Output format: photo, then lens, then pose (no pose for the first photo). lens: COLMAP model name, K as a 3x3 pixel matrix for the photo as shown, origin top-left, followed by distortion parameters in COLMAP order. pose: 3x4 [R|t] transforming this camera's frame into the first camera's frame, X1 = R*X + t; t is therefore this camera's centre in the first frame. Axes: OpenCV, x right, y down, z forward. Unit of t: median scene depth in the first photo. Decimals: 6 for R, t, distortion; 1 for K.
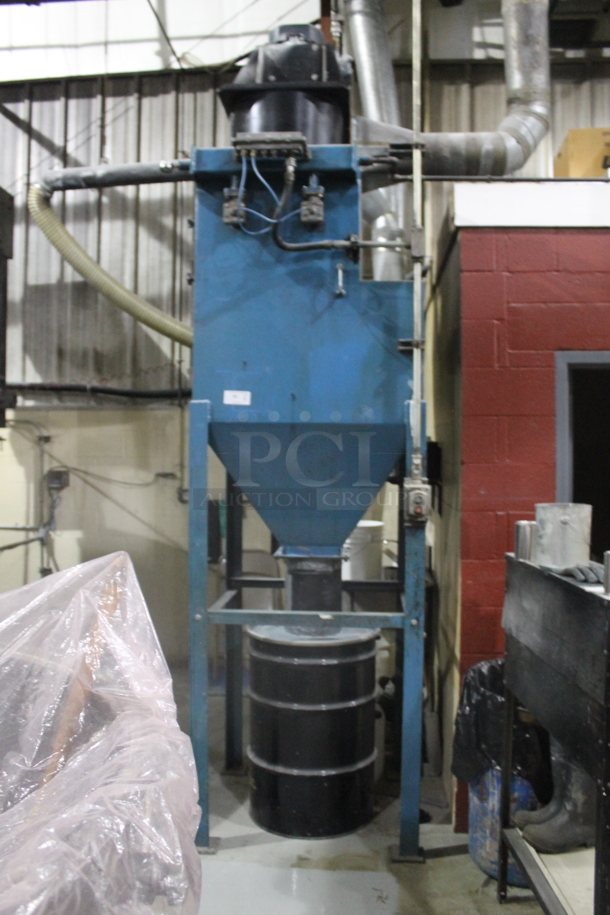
lens RADIAL K [[772.3, 0, 307.3], [0, 772.3, 450.0], [0, 0, 1]] dist [-0.106644, 0.060358]
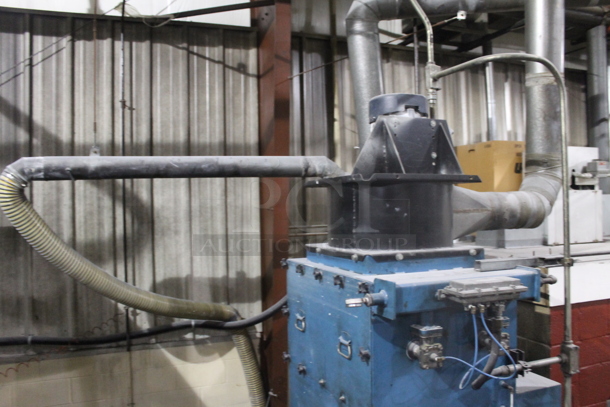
lens RADIAL K [[514.9, 0, 305.4], [0, 514.9, 205.0], [0, 0, 1]] dist [-0.106644, 0.060358]
pose [[0.899374, -0.021776, 0.436638, -0.240499], [0.021772, 0.999750, 0.005015, -0.247223], [-0.436638, 0.004996, 0.899623, 0.272417]]
